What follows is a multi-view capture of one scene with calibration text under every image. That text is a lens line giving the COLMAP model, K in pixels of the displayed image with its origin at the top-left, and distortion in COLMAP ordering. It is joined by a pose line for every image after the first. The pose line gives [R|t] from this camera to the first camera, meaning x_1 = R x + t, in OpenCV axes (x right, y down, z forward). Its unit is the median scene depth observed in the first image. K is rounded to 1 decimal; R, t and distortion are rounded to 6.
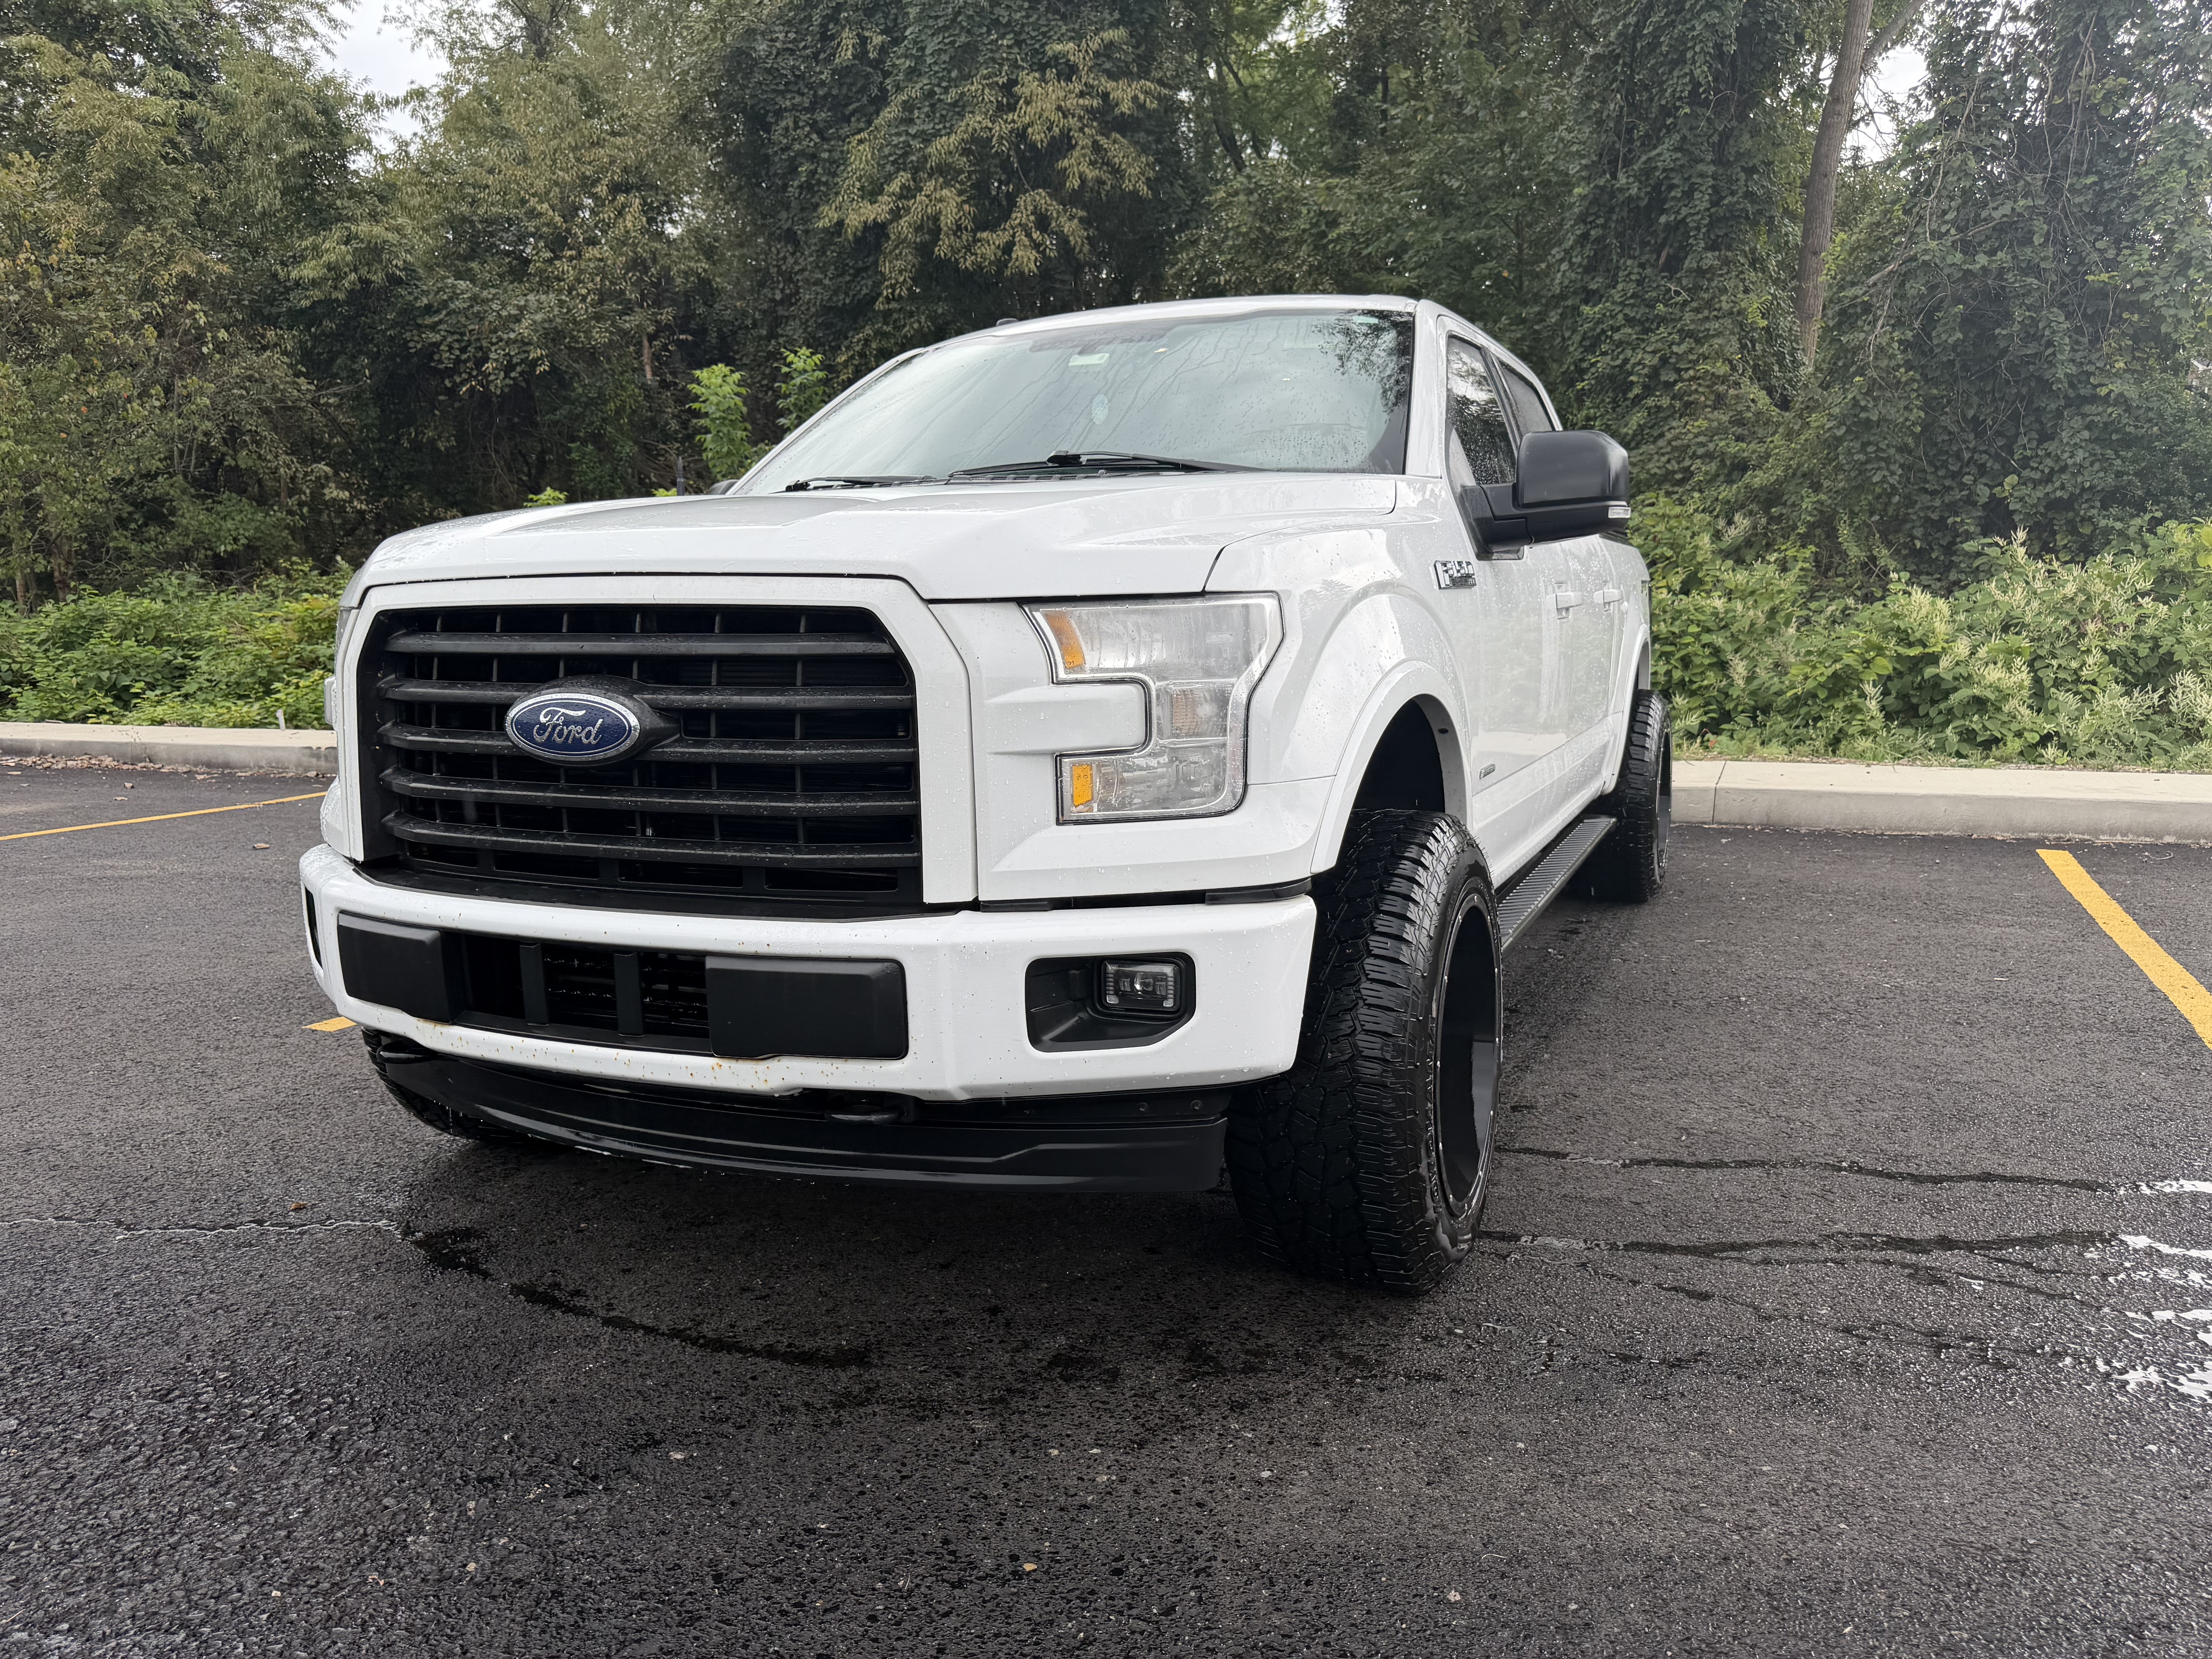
lens RADIAL K [[1583.1, 0, 1110.7], [0, 1583.1, 847.4], [0, 0, 1]] dist [0.011994, -0.010184]
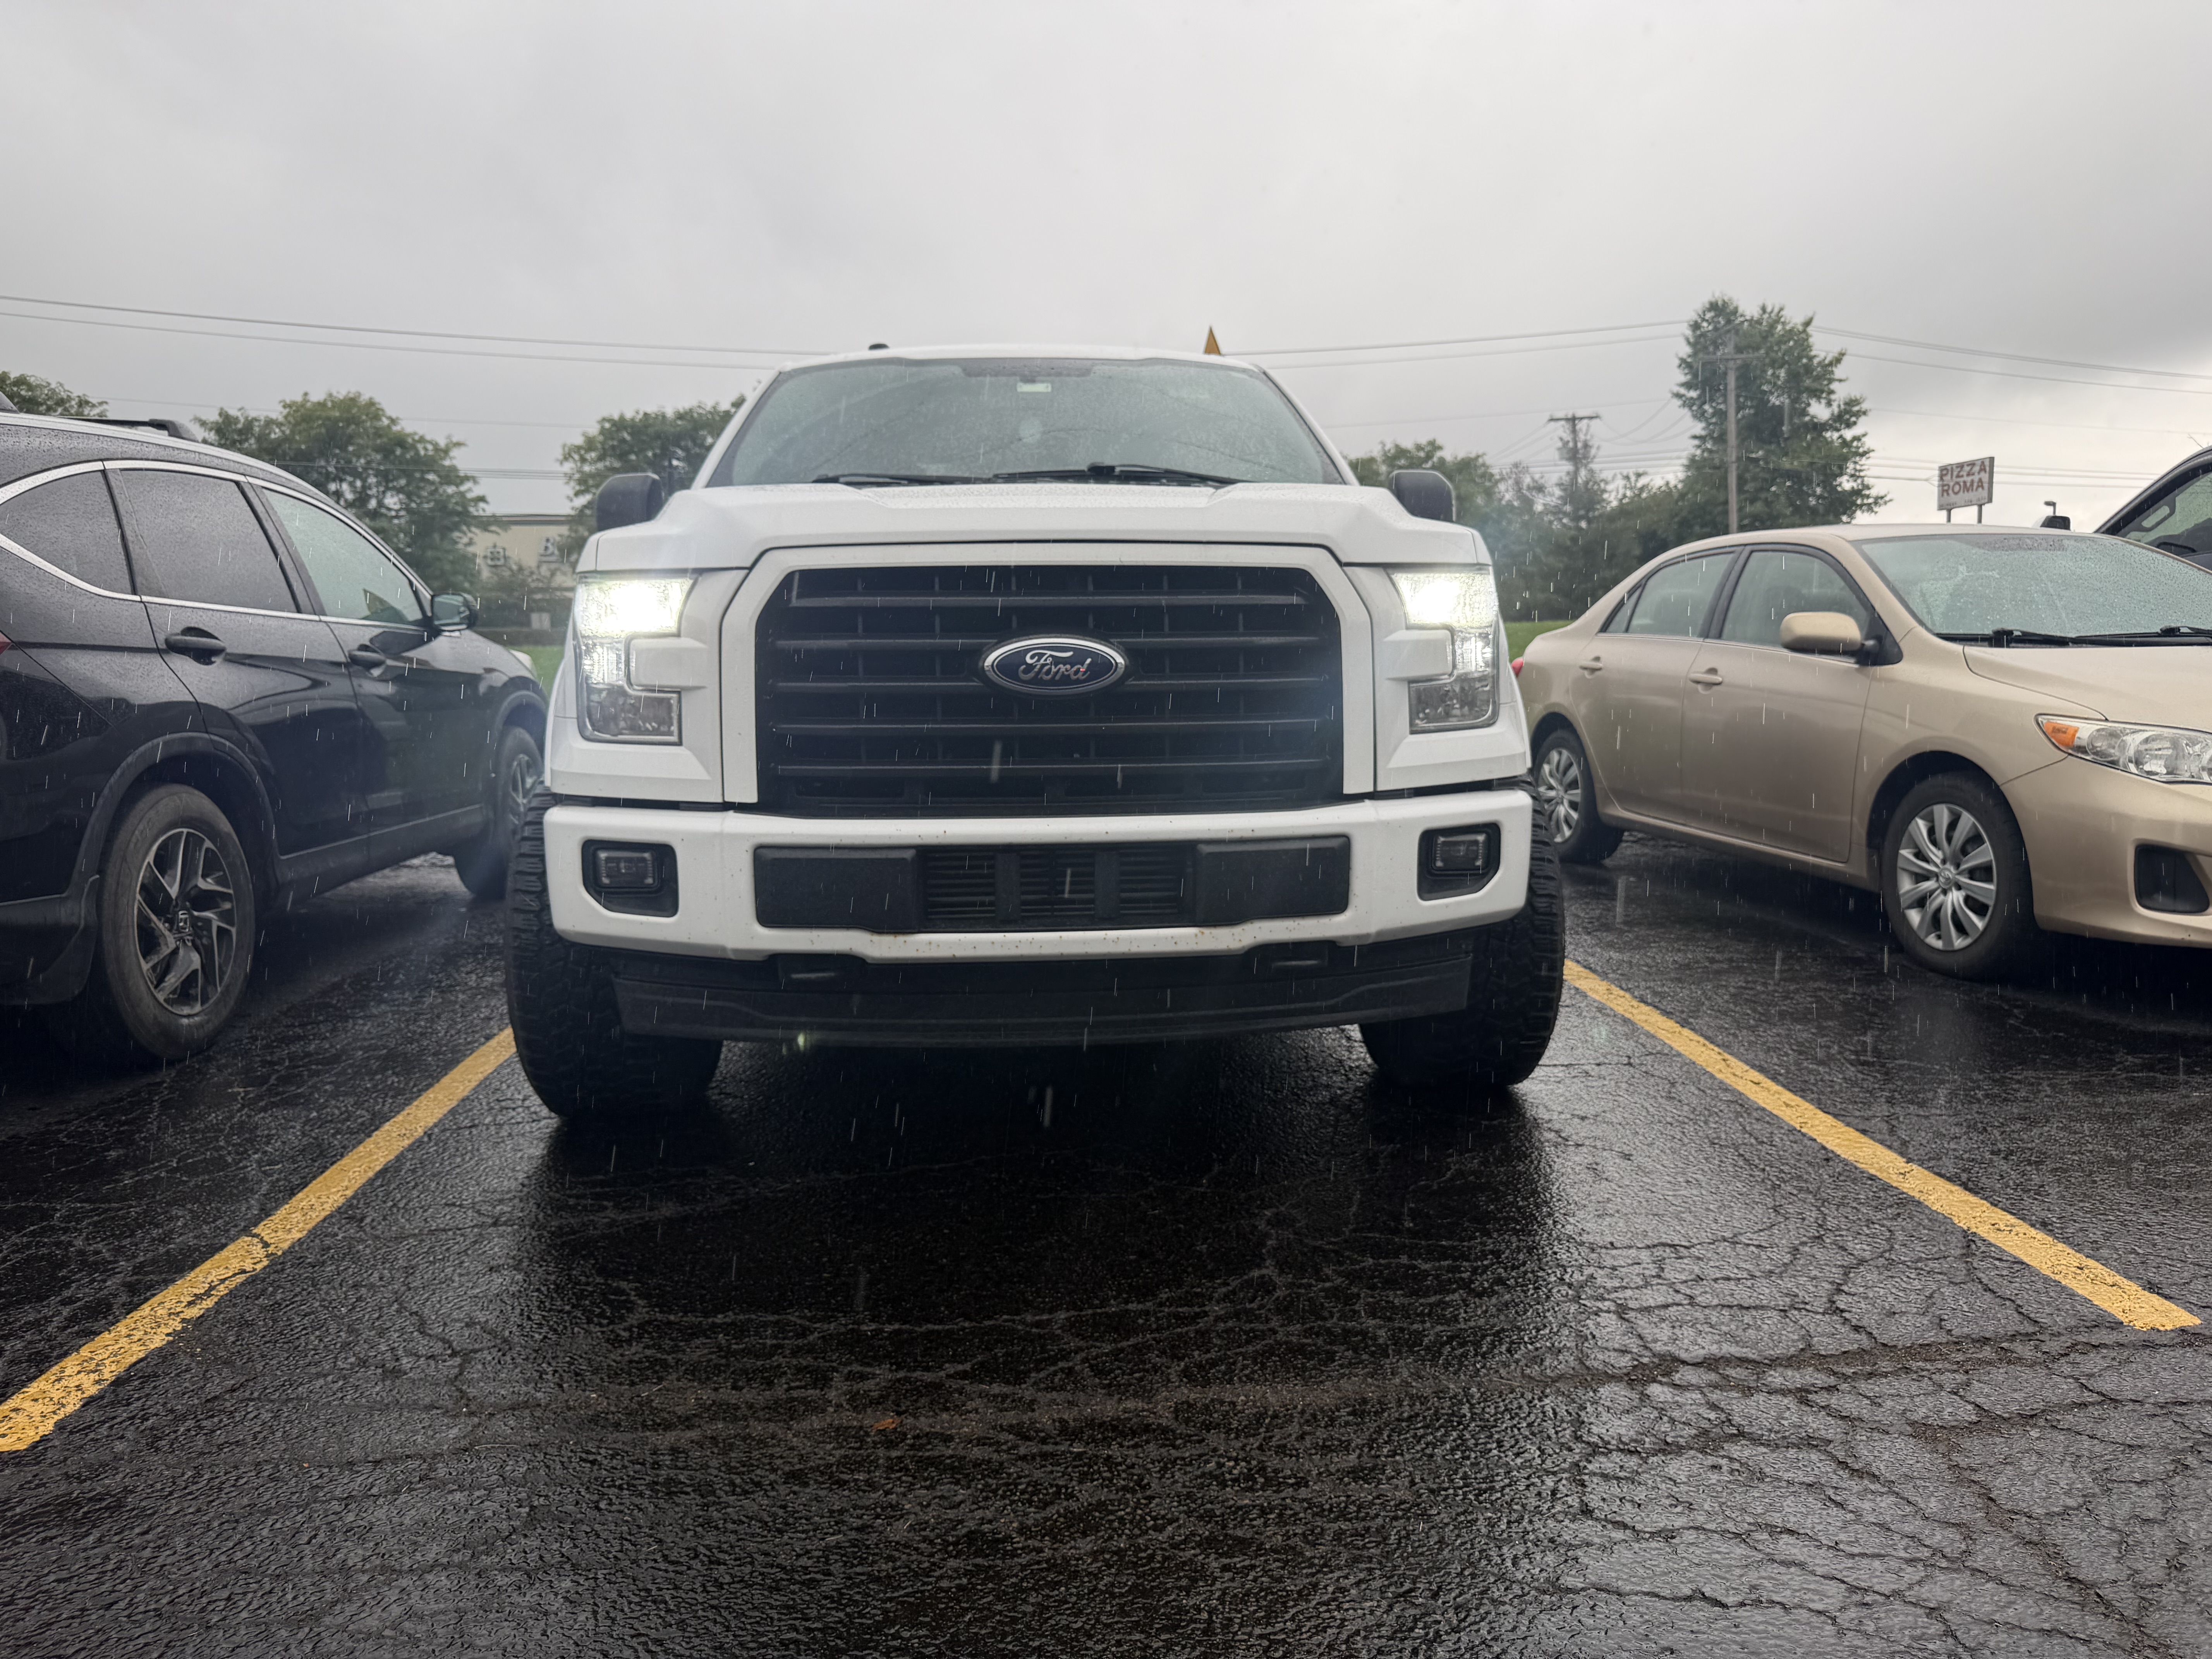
lens RADIAL K [[1611.9, 0, 1120.4], [0, 1611.9, 801.5], [0, 0, 1]] dist [0.037086, -0.049750]
pose [[0.884865, -0.042872, 0.463871, -0.121453], [0.068614, 0.996890, -0.038749, 0.010768], [-0.460767, 0.066116, 0.885055, -0.013535]]
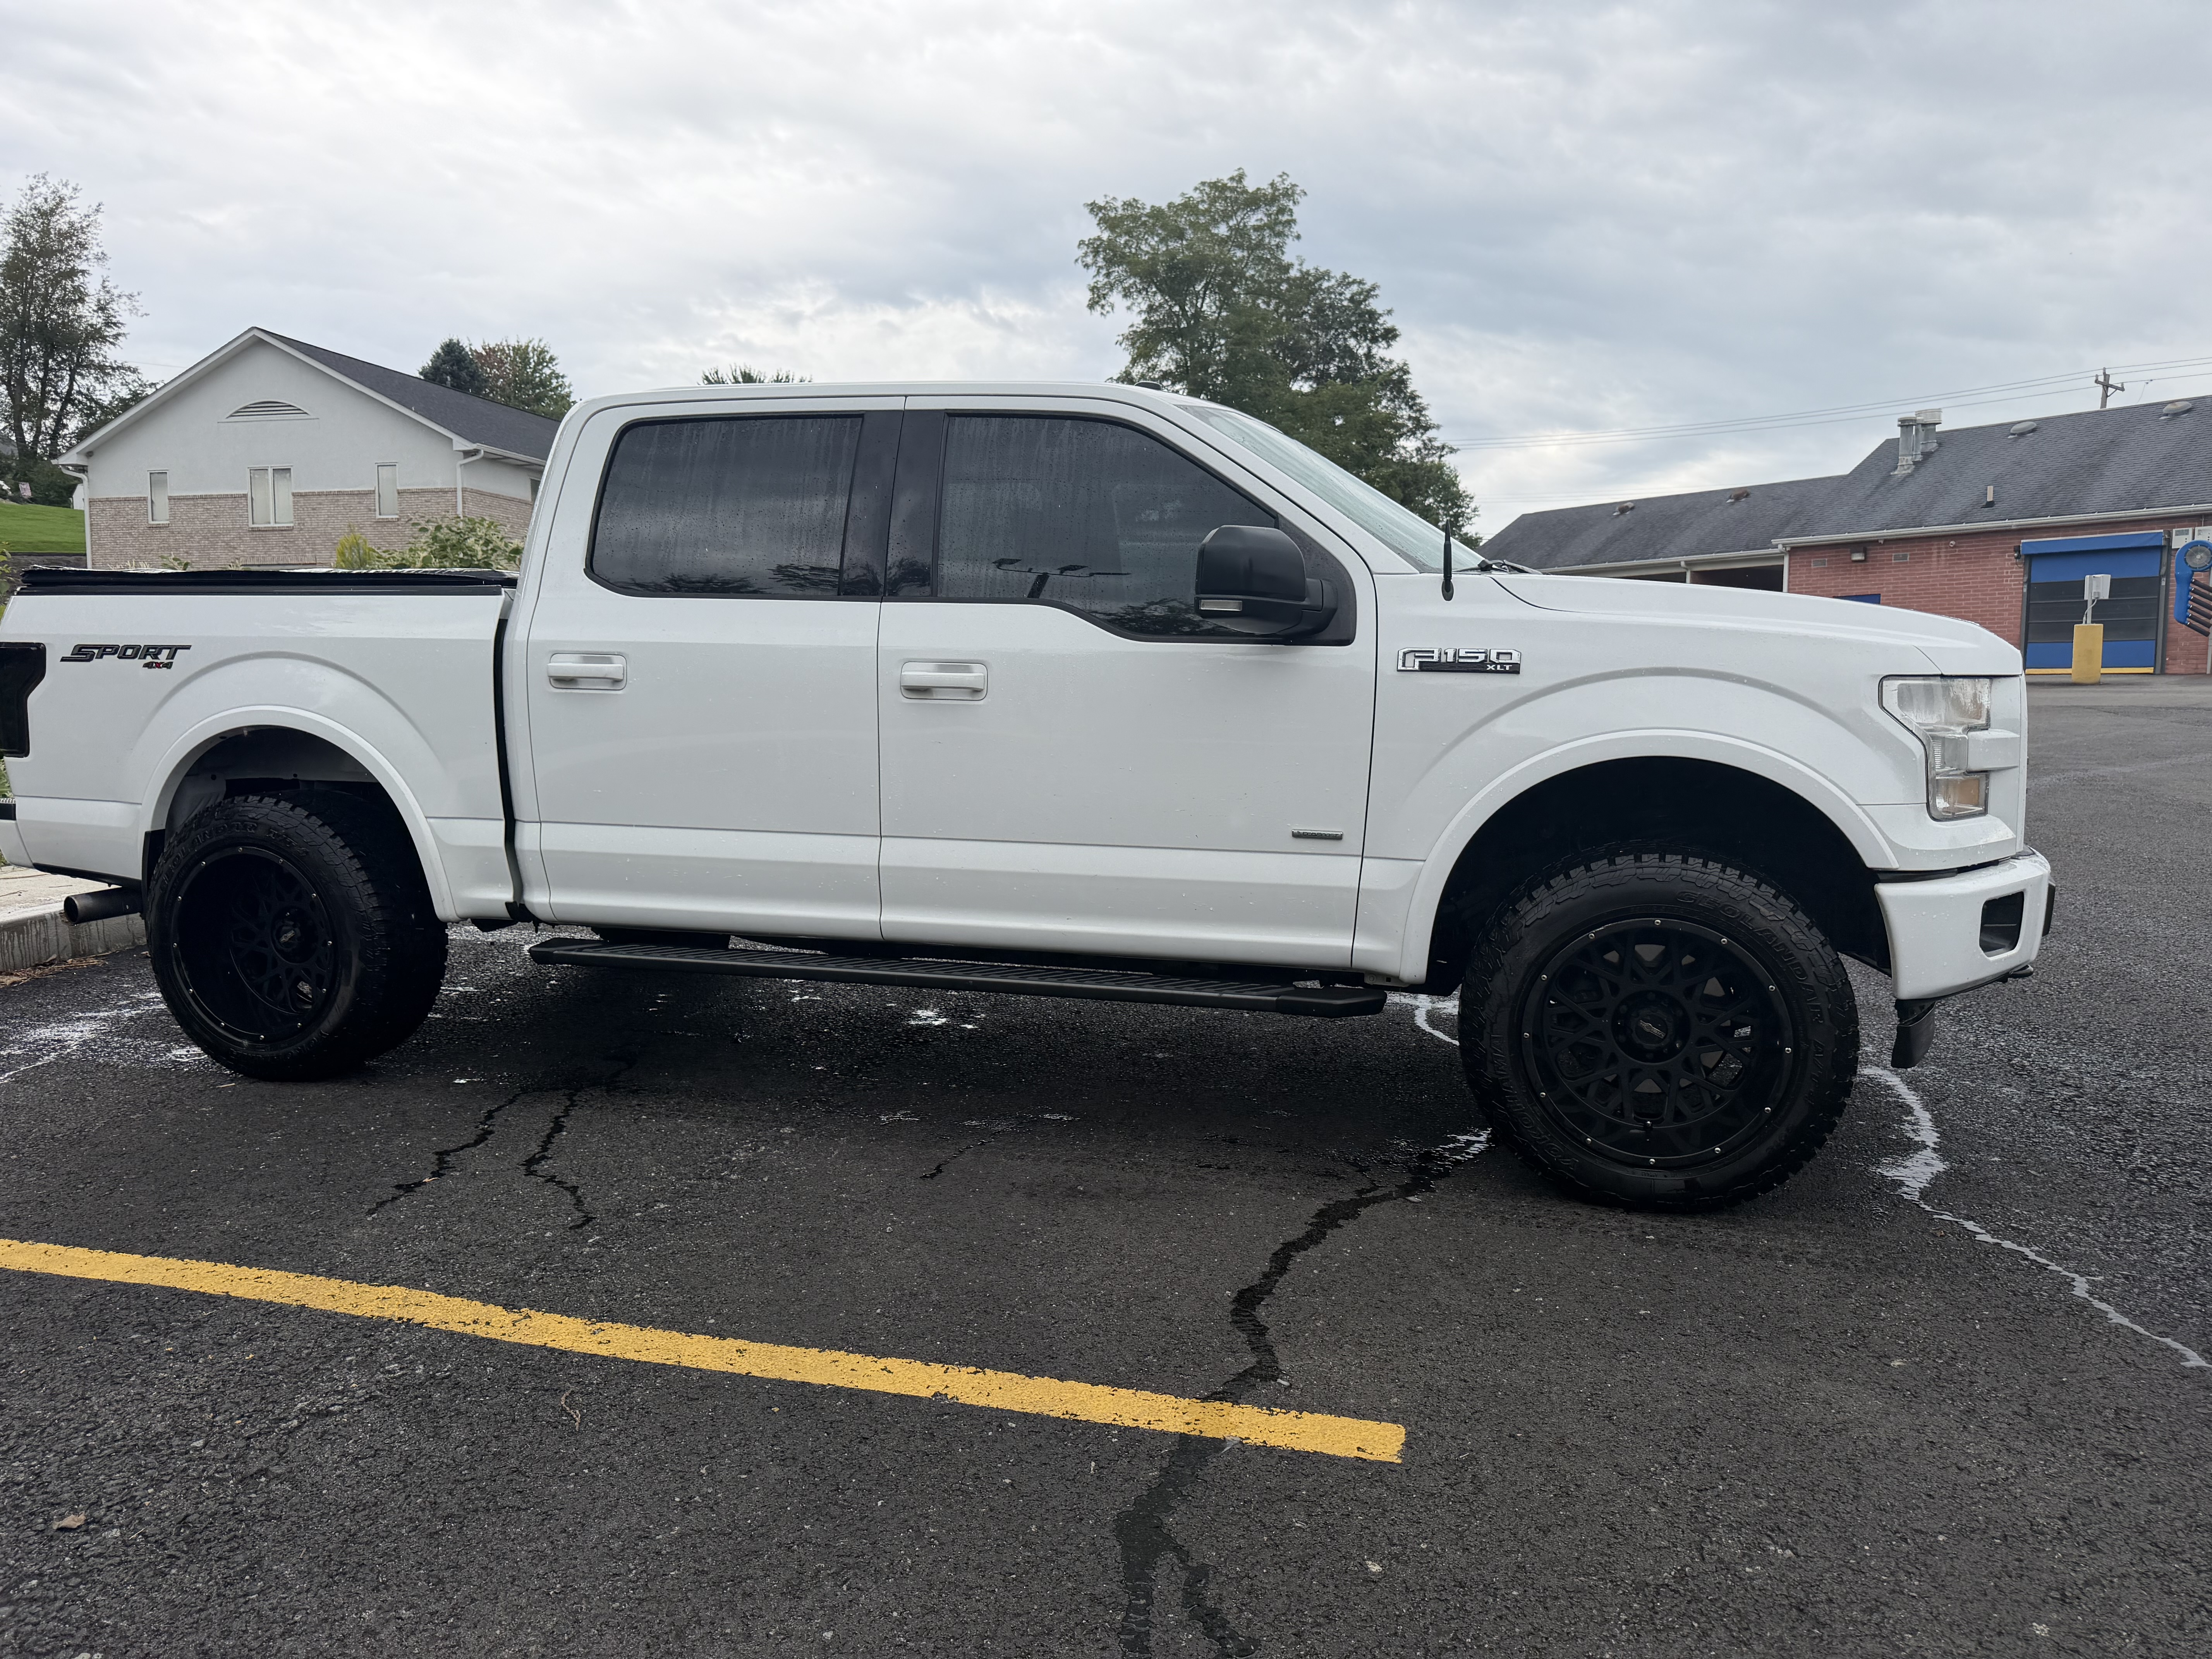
lens RADIAL K [[1599.8, 0, 1100.9], [0, 1599.8, 834.5], [0, 0, 1]] dist [0.069518, -0.101427]
pose [[-0.141087, -0.103829, 0.984537, -0.286916], [0.144461, 0.981681, 0.124229, -0.049323], [-0.979401, 0.159755, -0.123503, 0.318286]]
